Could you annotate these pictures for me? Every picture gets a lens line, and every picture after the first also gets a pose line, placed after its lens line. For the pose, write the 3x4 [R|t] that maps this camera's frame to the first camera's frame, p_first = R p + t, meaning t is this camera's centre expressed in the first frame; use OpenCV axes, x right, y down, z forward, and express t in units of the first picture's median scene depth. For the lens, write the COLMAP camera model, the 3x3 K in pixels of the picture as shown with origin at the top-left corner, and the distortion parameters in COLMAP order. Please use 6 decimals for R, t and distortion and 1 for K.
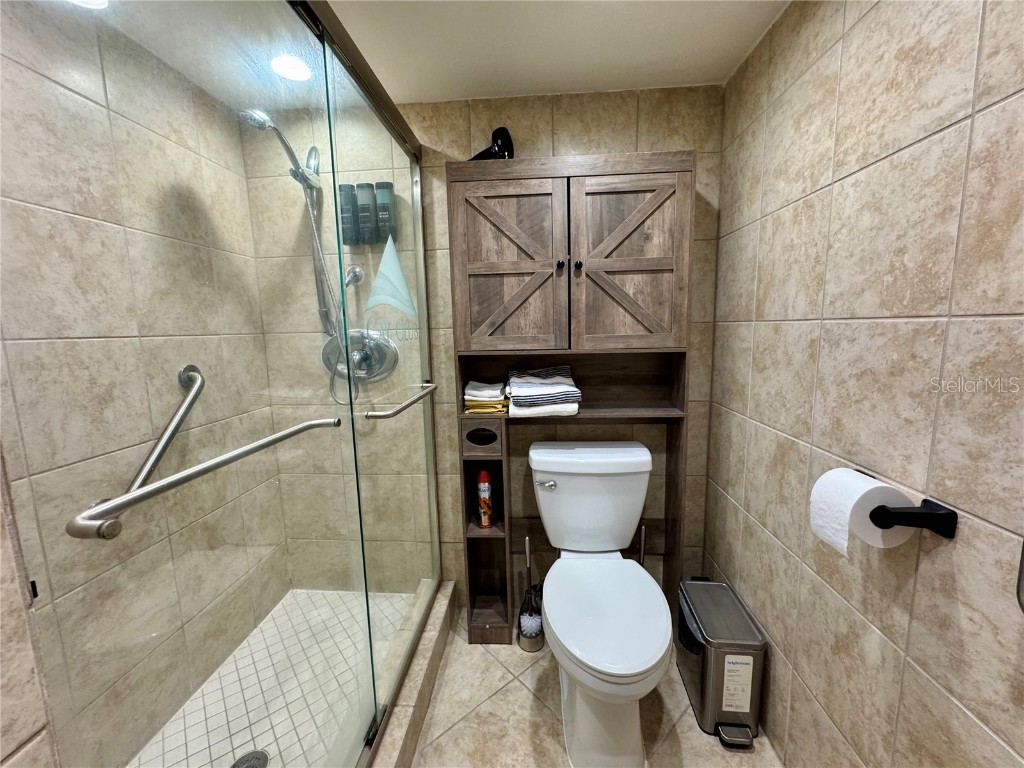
lens RADIAL K [[410.2, 0, 510.6], [0, 410.2, 383.4], [0, 0, 1]] dist [-0.003325, 0.000018]
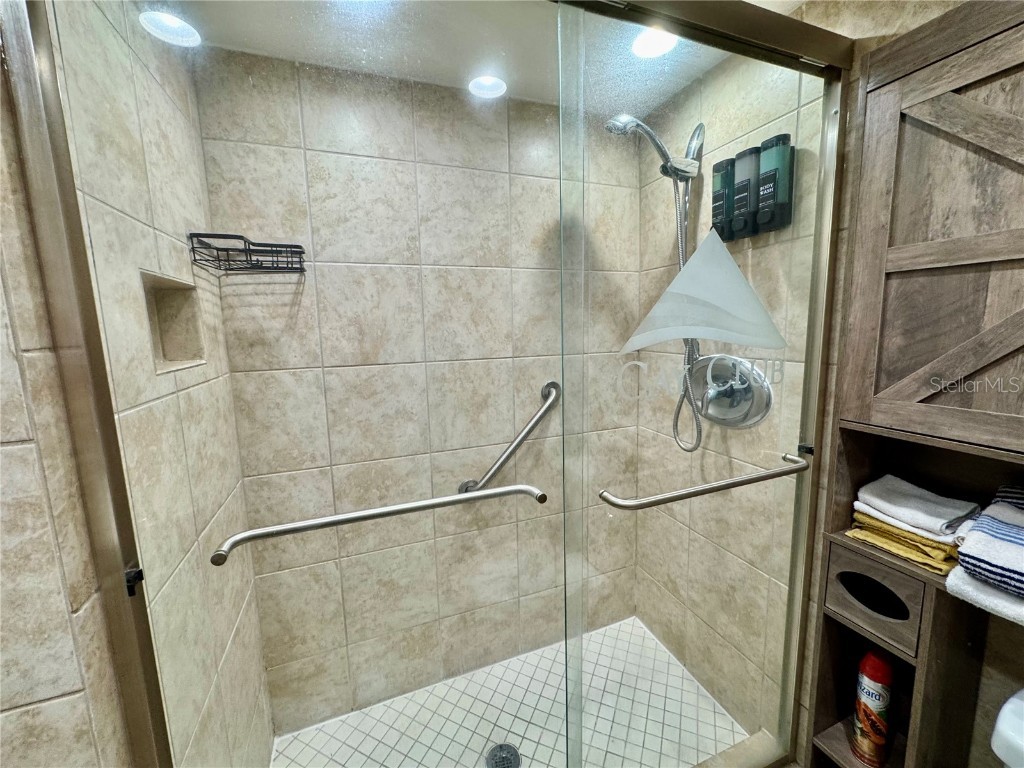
lens RADIAL K [[410.2, 0, 510.6], [0, 410.2, 383.4], [0, 0, 1]] dist [-0.003325, 0.000018]
pose [[0.424774, 0.139651, -0.894463, 0.160169], [-0.108249, 0.988777, 0.102969, -0.135033], [0.898804, 0.053086, 0.435124, 0.386594]]
